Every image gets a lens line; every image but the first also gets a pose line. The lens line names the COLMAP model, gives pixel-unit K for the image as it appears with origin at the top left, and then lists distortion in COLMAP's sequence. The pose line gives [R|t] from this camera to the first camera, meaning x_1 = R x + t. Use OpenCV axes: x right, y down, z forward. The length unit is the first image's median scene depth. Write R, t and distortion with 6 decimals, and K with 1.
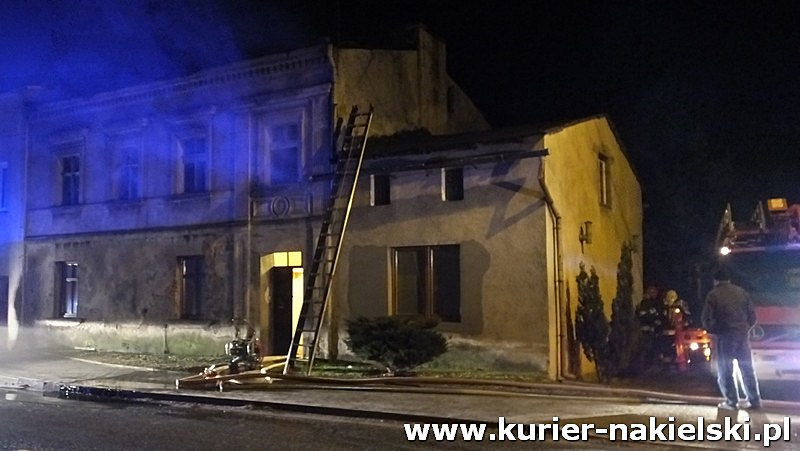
lens RADIAL K [[772.9, 0, 400.0], [0, 772.9, 225.5], [0, 0, 1]] dist [-0.001940, 0.006079]
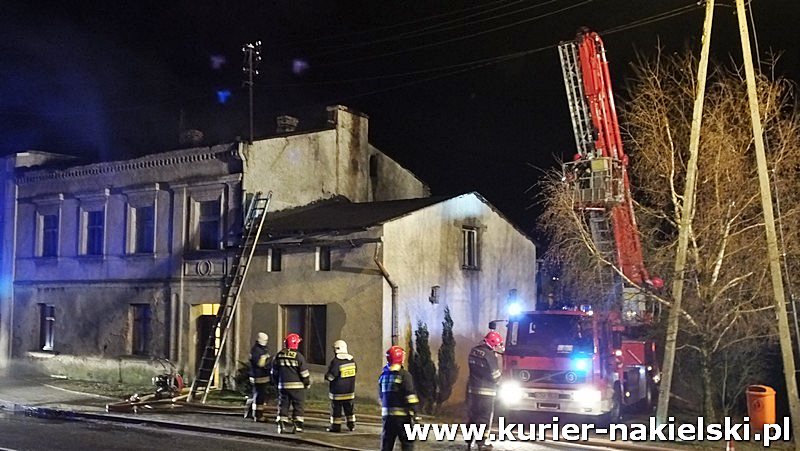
lens RADIAL K [[890.1, 0, 400.0], [0, 890.1, 225.5], [0, 0, 1]] dist [0.025599, 0.003015]
pose [[0.997055, 0.008436, -0.076225, 0.269373], [-0.008775, 0.999953, -0.004107, -0.089522], [0.076187, 0.004764, 0.997082, -0.418527]]
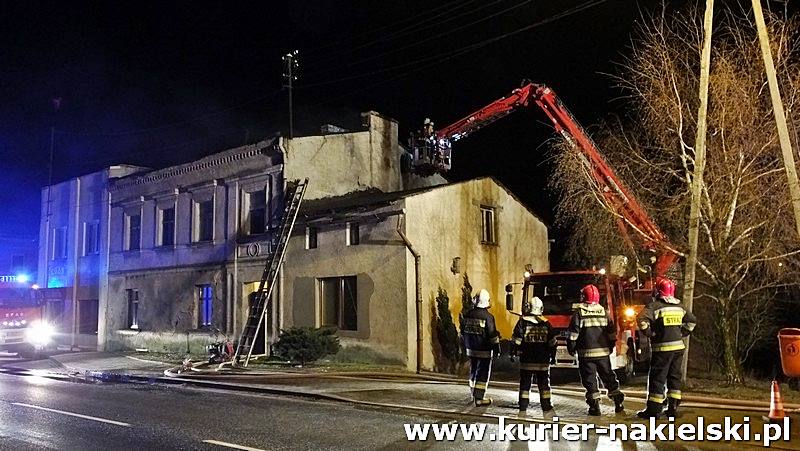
lens RADIAL K [[663.5, 0, 400.0], [0, 663.5, 225.5], [0, 0, 1]] dist [-0.005824, 0.010949]
pose [[0.989548, -0.024815, -0.142050, 0.285896], [0.019696, 0.999109, -0.037336, -0.018157], [0.142850, 0.034148, 0.989155, -0.177206]]
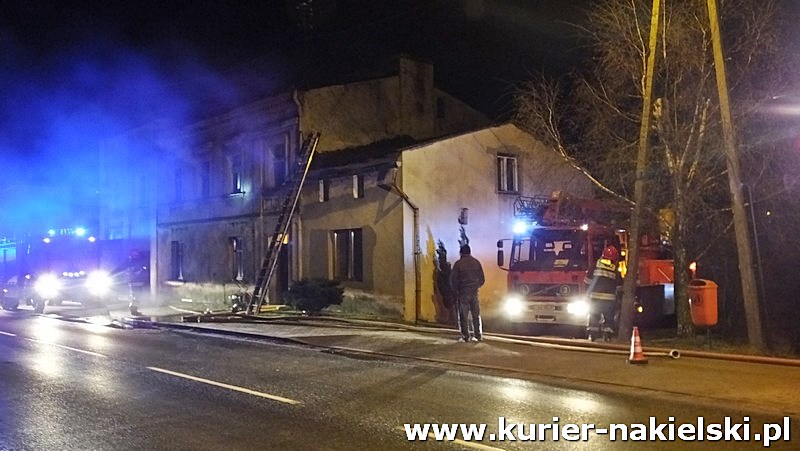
lens RADIAL K [[772.9, 0, 400.0], [0, 772.9, 225.5], [0, 0, 1]] dist [-0.001940, 0.006079]
pose [[0.948915, -0.021811, -0.314777, 0.515023], [0.035885, 0.998595, 0.038984, -0.029565], [0.313485, -0.048288, 0.948365, -0.300801]]
